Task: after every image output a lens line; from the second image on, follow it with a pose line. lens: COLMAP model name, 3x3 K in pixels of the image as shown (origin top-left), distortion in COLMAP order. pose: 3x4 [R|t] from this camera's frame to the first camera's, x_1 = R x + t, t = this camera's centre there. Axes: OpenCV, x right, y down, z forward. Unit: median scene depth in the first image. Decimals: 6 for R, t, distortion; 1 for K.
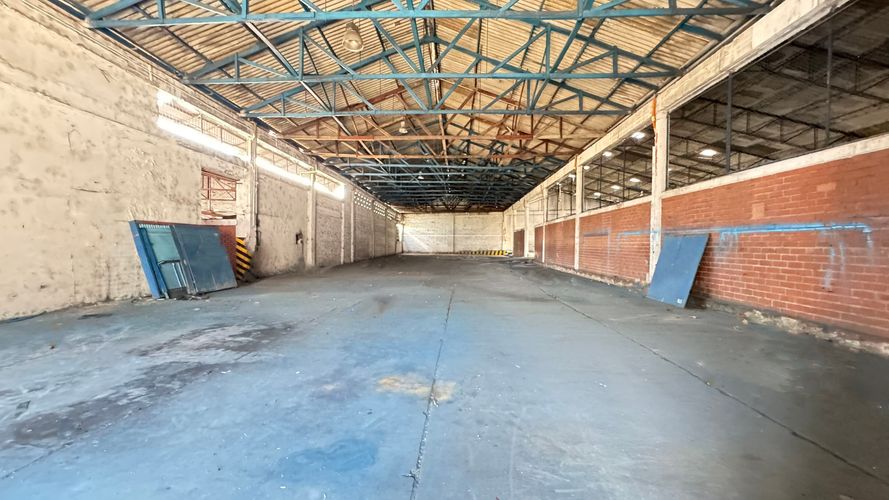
lens RADIAL K [[356.6, 0, 443.2], [0, 356.6, 250.0], [0, 0, 1]] dist [-0.004280, 0.000864]
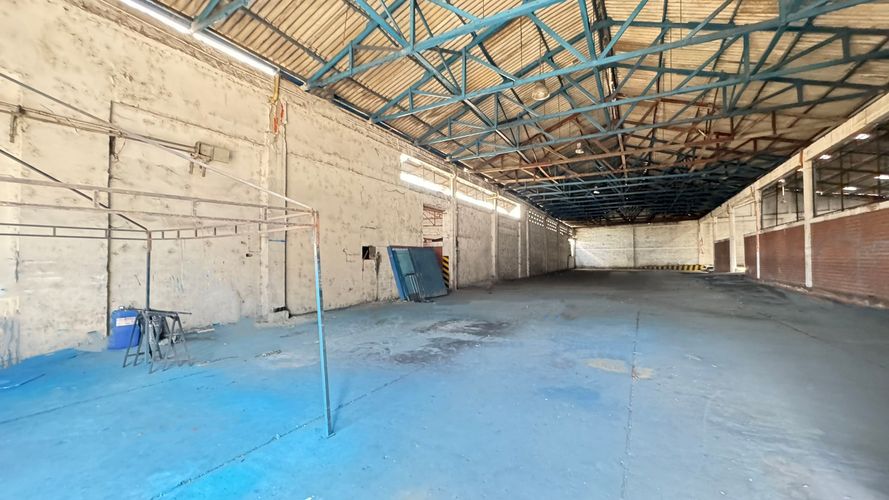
lens RADIAL K [[356.6, 0, 443.2], [0, 356.6, 250.0], [0, 0, 1]] dist [-0.004280, 0.000864]
pose [[0.896258, -0.025682, -0.442790, -0.023294], [0.006324, 0.998961, -0.045140, 0.001218], [0.443489, 0.037657, 0.895488, -0.177731]]
